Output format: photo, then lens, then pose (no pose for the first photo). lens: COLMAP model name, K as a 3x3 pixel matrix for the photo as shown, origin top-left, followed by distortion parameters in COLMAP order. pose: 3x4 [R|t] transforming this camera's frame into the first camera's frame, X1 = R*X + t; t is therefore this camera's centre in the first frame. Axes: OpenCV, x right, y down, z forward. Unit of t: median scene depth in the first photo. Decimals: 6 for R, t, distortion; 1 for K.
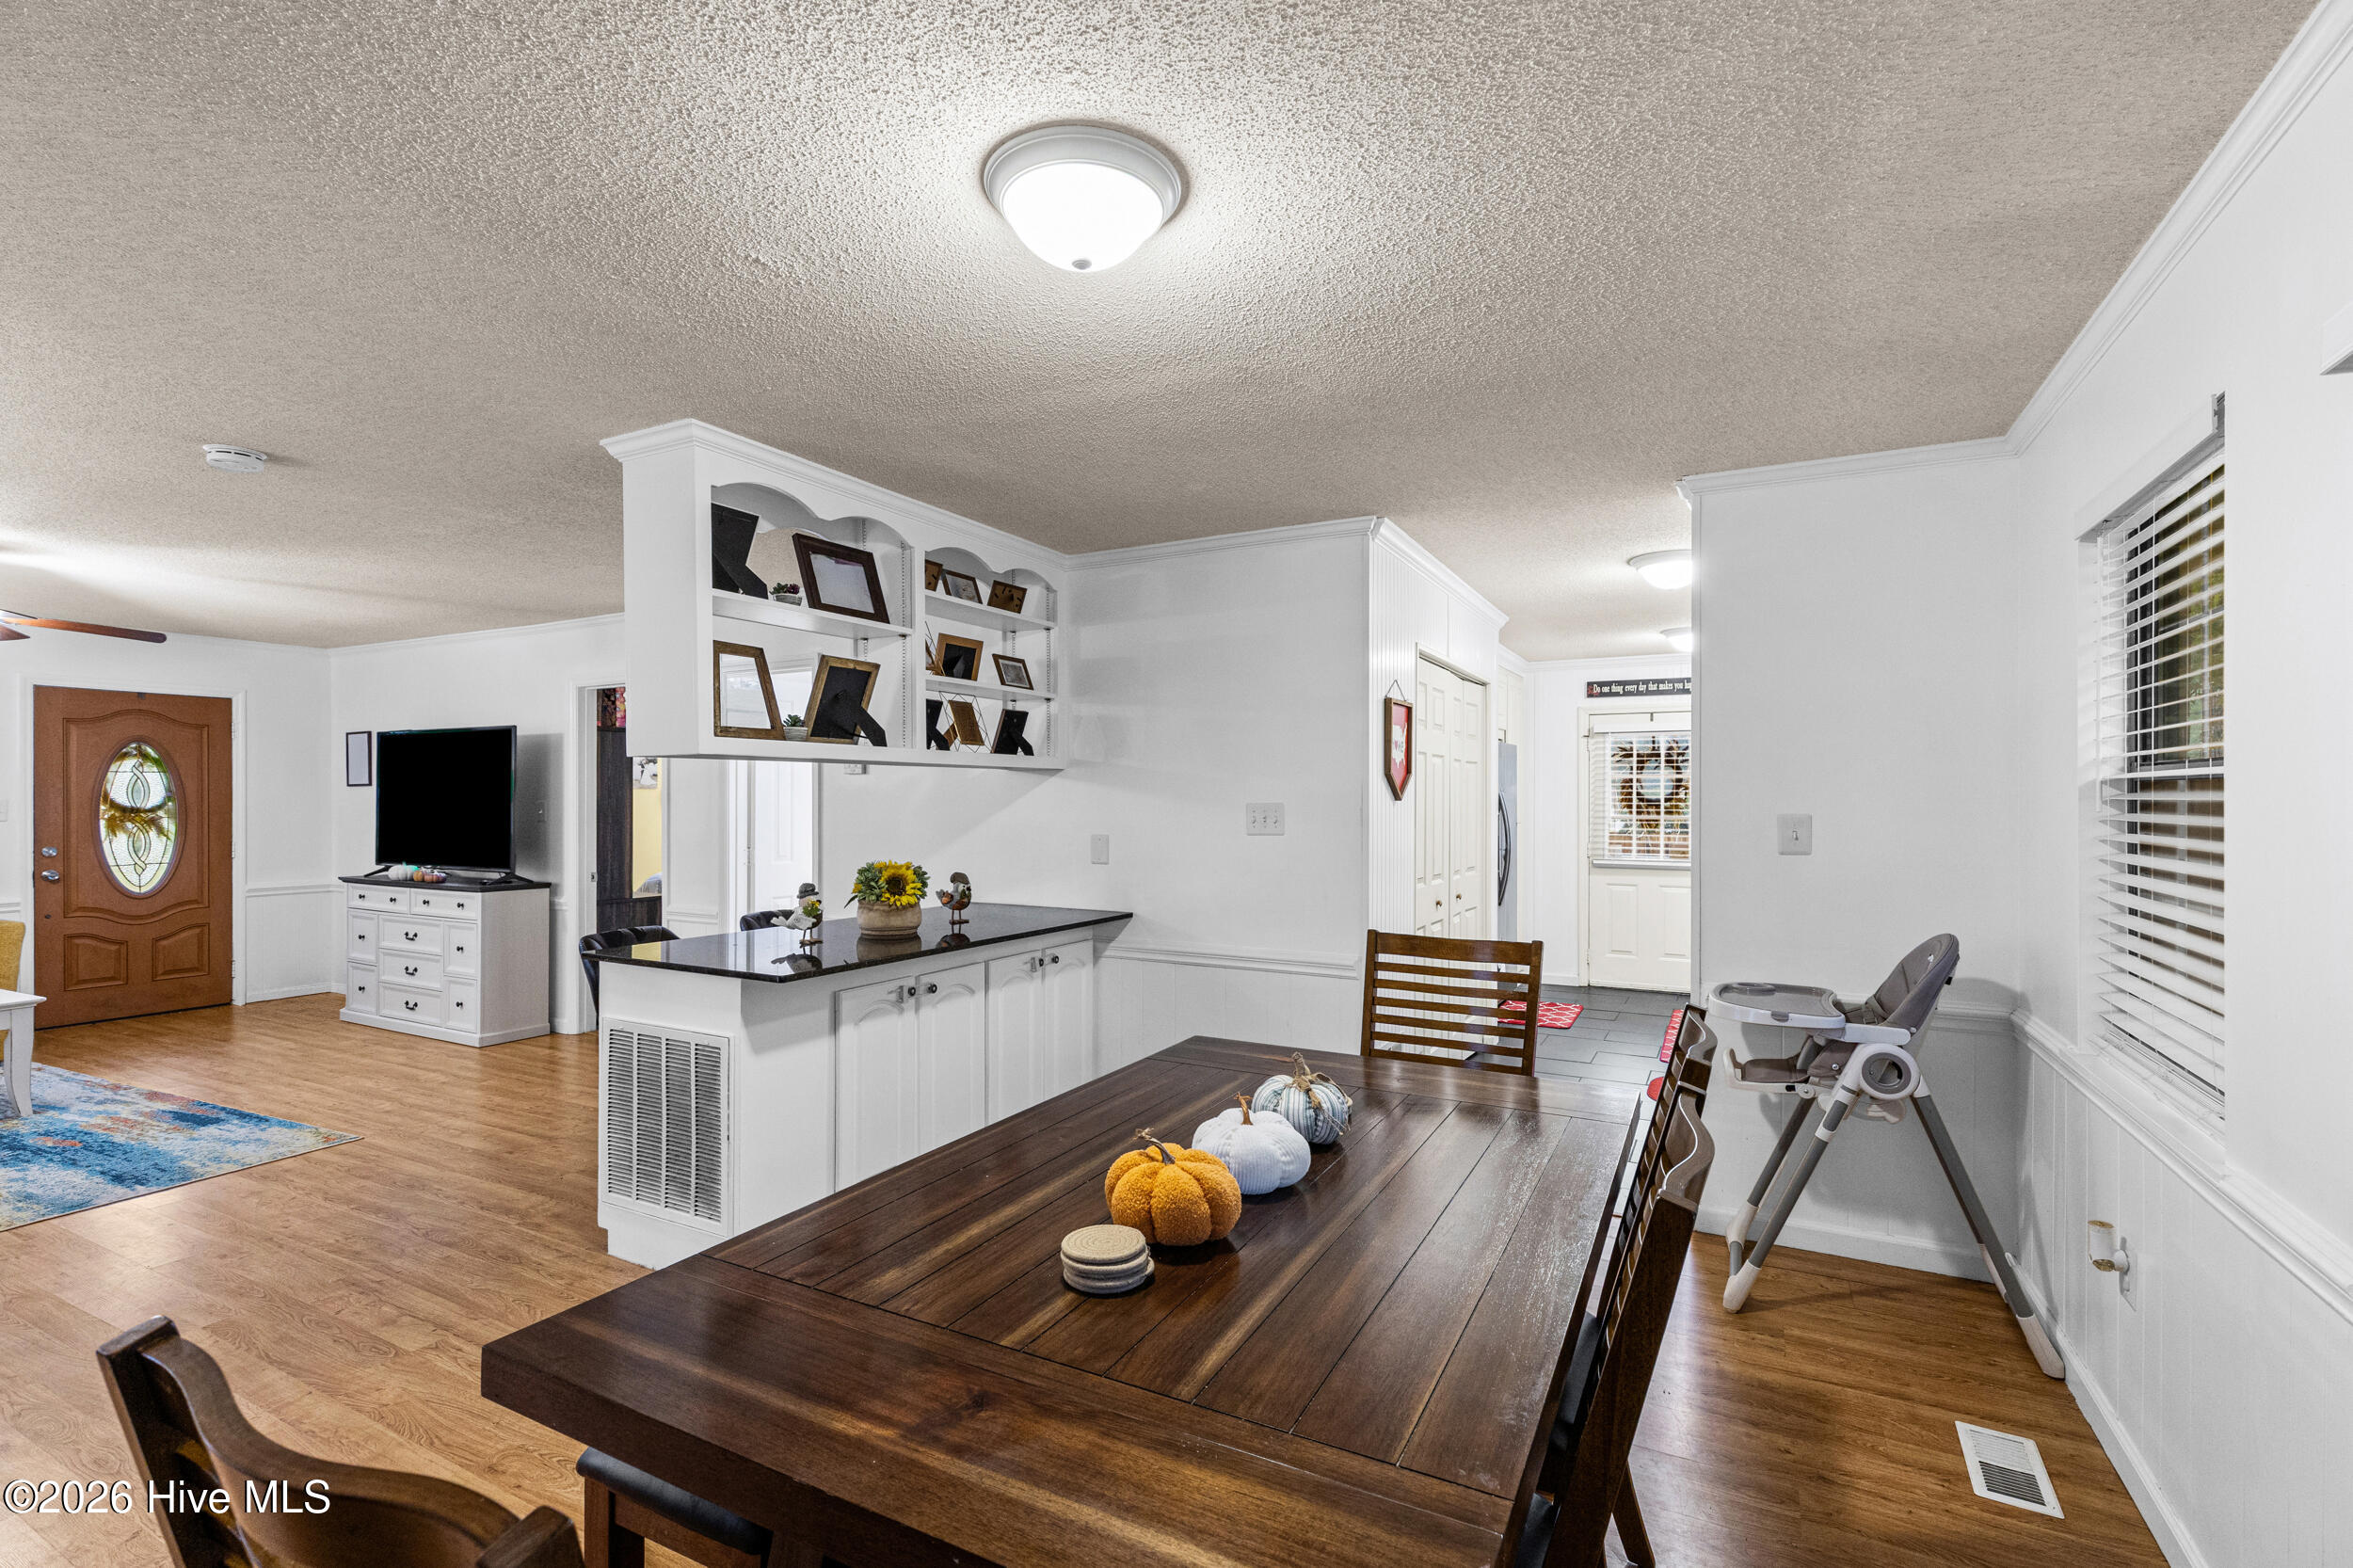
lens RADIAL K [[1072.3, 0, 1210.2], [0, 1072.3, 788.2], [0, 0, 1]] dist [0.005286, 0.001355]
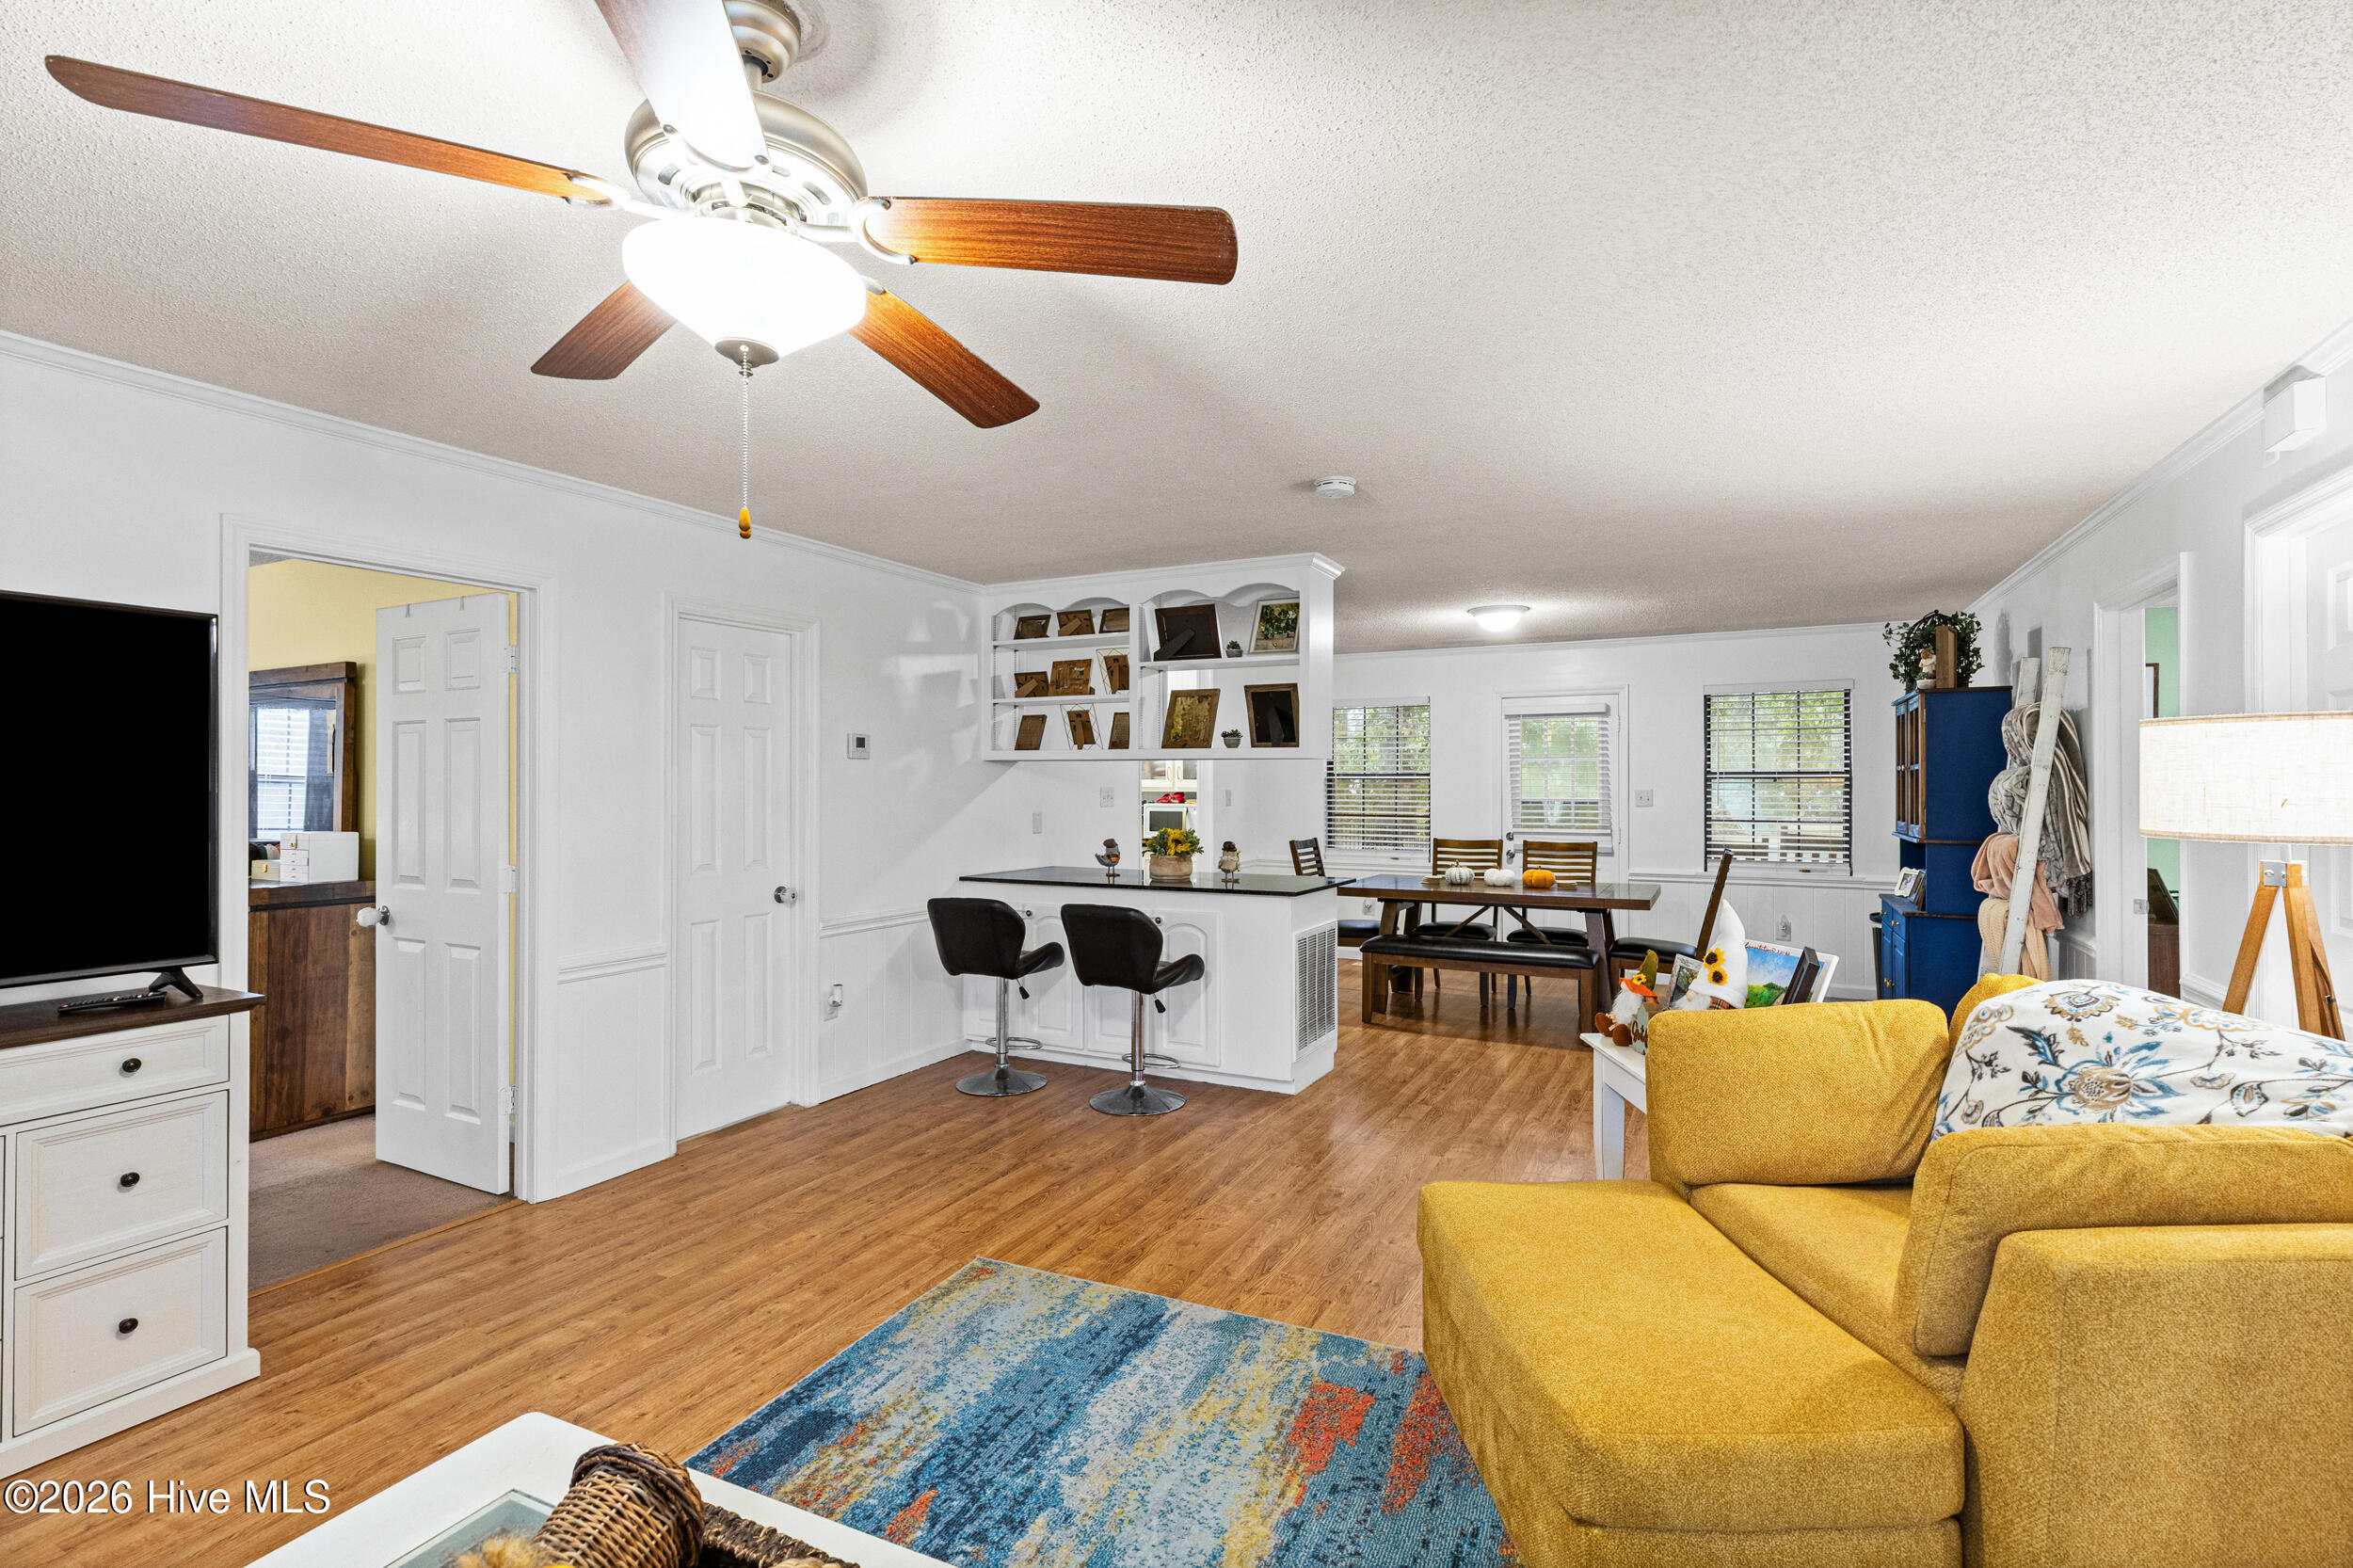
lens RADIAL K [[1072.3, 0, 1153.3], [0, 1072.3, 782.4], [0, 0, 1]] dist [0.005286, 0.001355]
pose [[0.009796, 0.004195, 0.999943, -1.043364], [-0.001662, 0.999990, -0.004179, 0.008224], [-0.999951, -0.001621, 0.009803, 0.610305]]
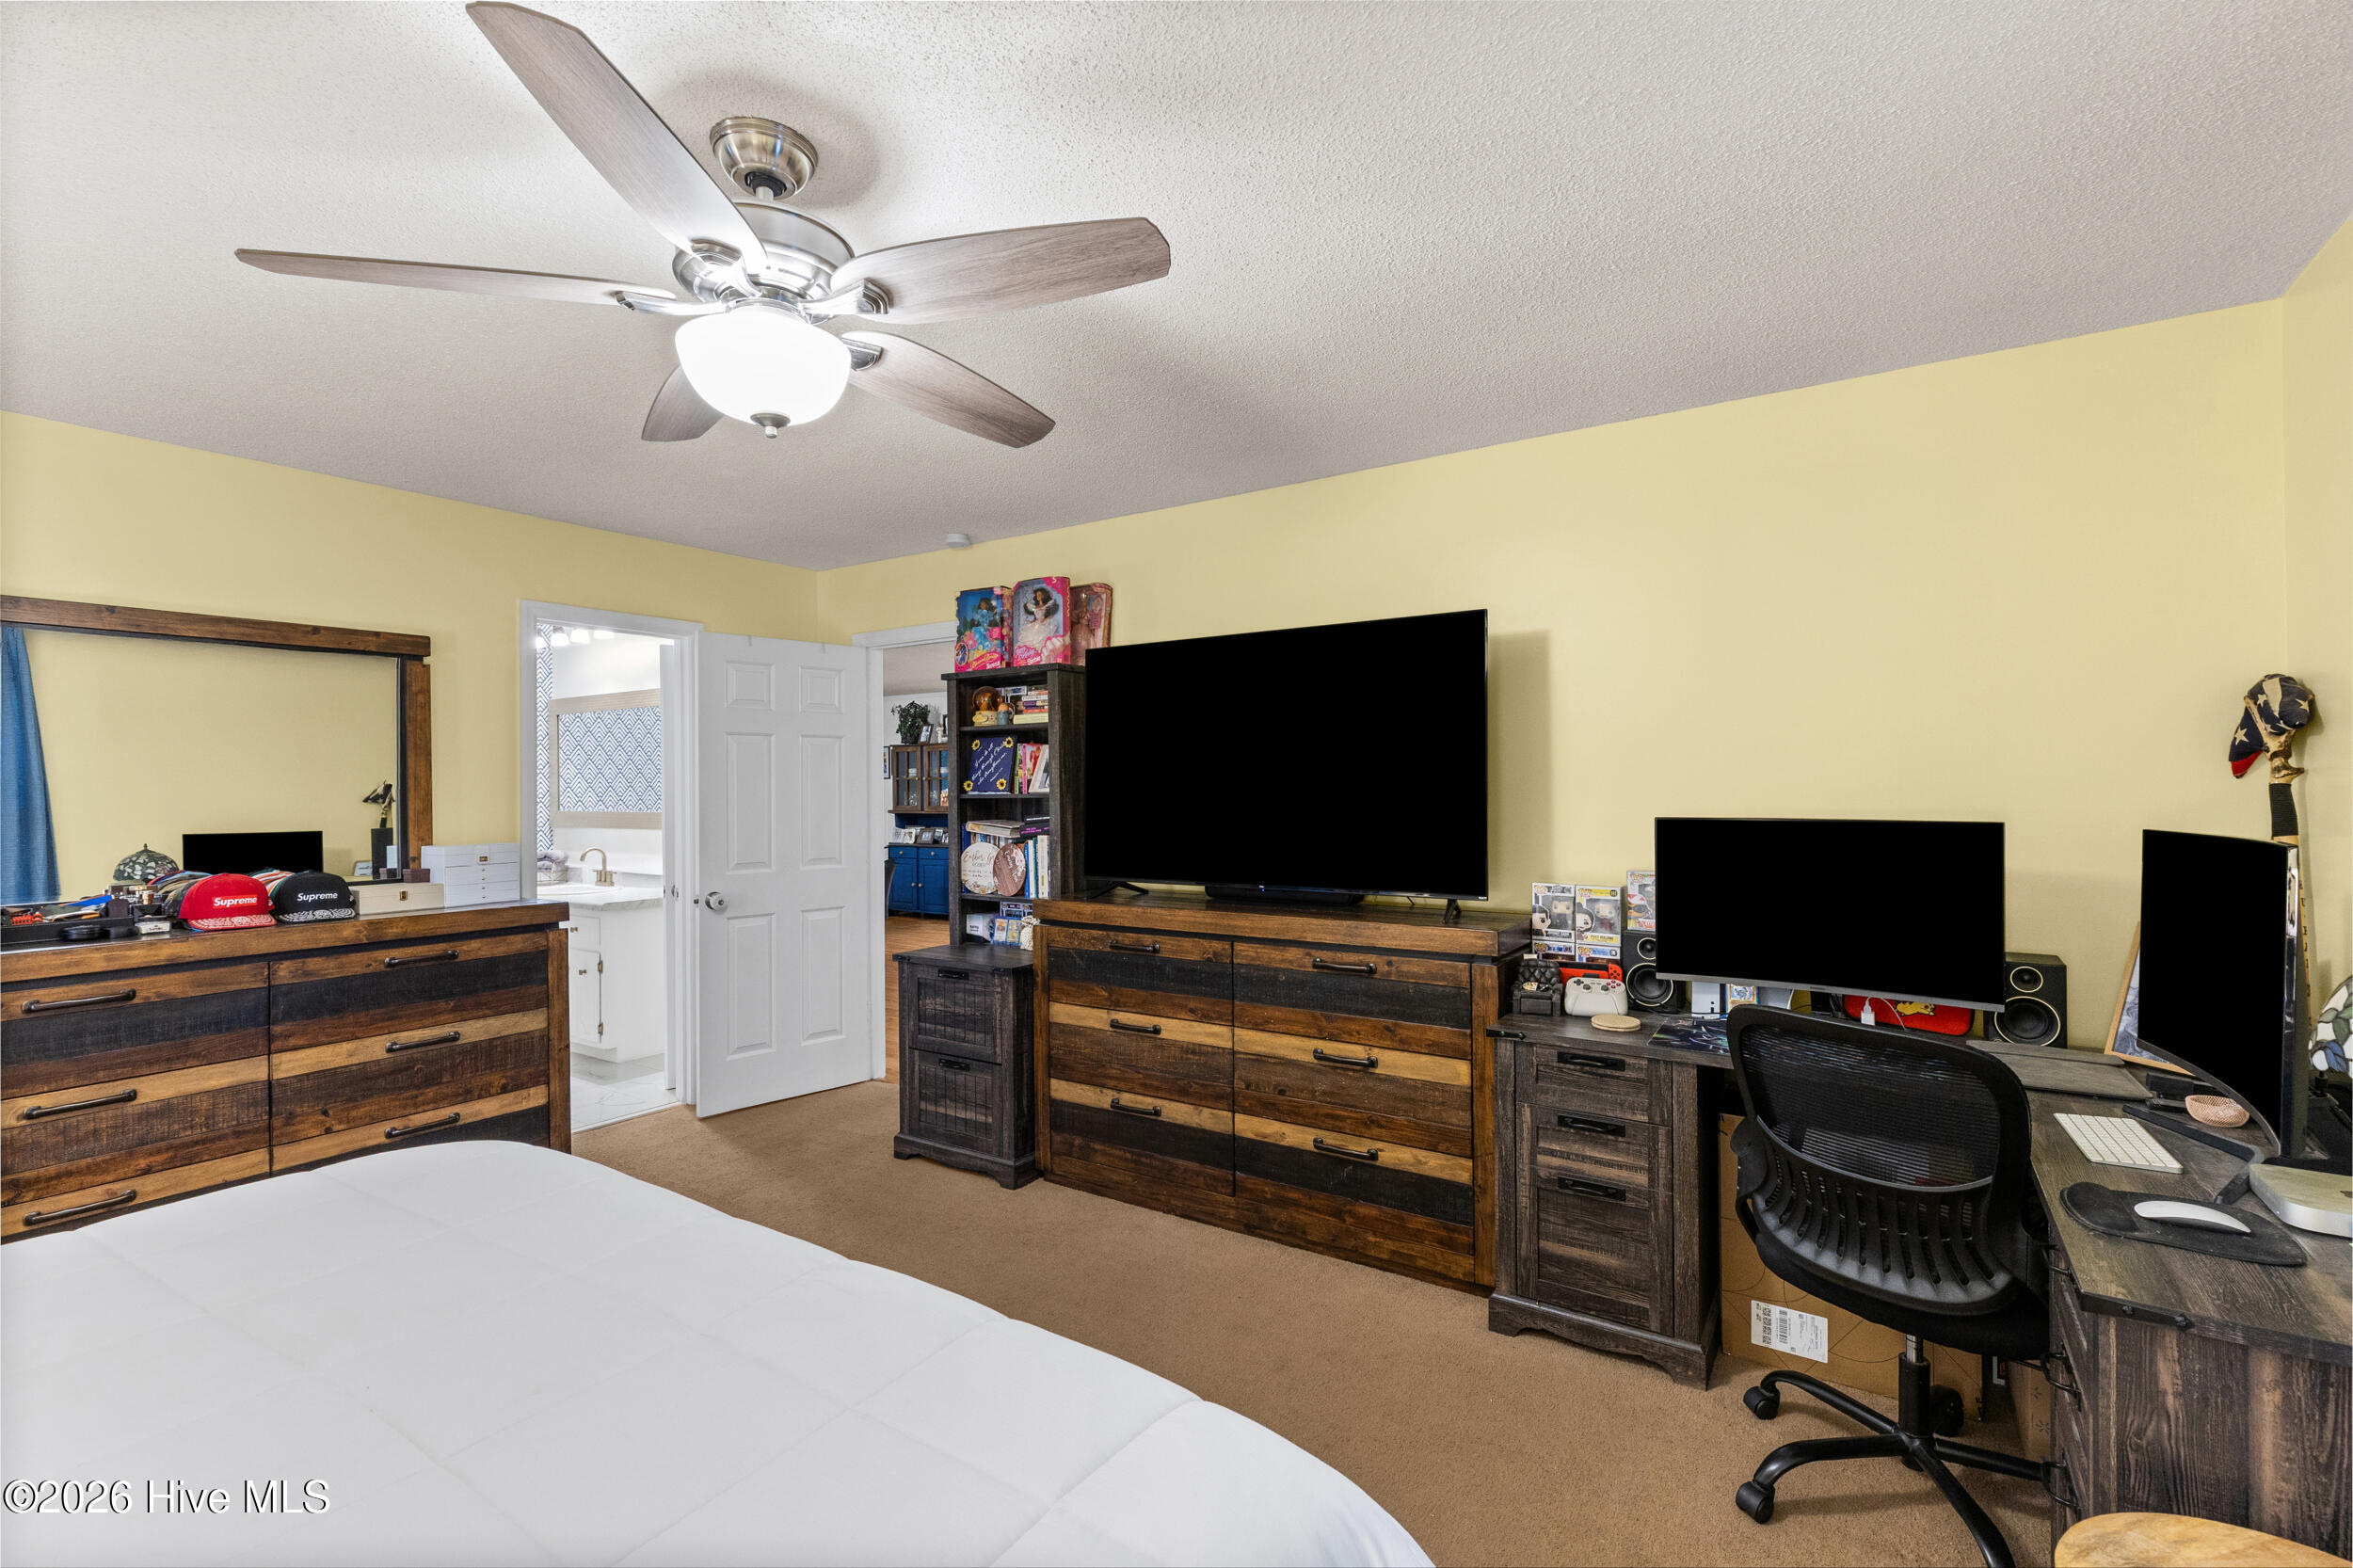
lens RADIAL K [[1072.3, 0, 1180.1], [0, 1072.3, 793.8], [0, 0, 1]] dist [0.005286, 0.001355]
pose [[-0.994295, 0.007153, 0.106428, -0.786201], [0.007429, 0.999970, 0.002197, 0.015956], [-0.106409, 0.002975, -0.994318, 1.731392]]
